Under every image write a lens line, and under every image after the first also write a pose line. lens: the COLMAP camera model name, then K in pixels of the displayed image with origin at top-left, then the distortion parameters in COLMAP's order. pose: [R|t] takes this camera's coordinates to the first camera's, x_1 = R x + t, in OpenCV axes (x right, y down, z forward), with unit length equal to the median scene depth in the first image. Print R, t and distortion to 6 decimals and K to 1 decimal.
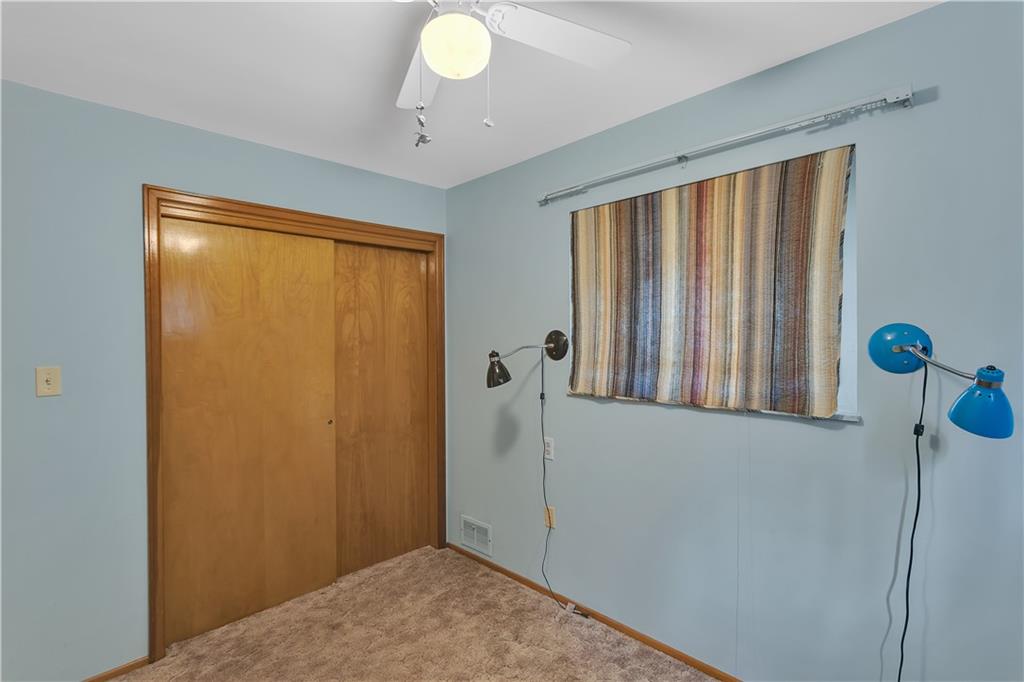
lens RADIAL K [[479.3, 0, 512.0], [0, 479.3, 341.0], [0, 0, 1]] dist [0.000280, 0.000411]
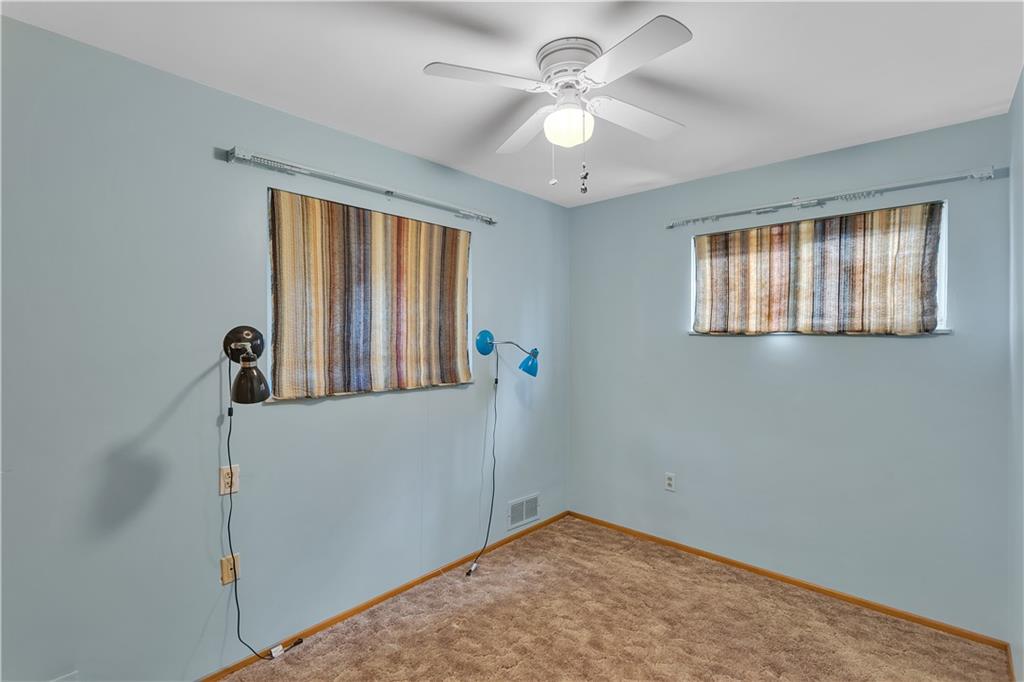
lens RADIAL K [[479.3, 0, 512.0], [0, 479.3, 341.0], [0, 0, 1]] dist [0.000280, 0.000411]
pose [[-0.041579, 0.000120, 0.999135, -0.839900], [0.006963, 0.999976, 0.000170, 0.006282], [-0.999111, 0.006964, -0.041579, 0.684343]]
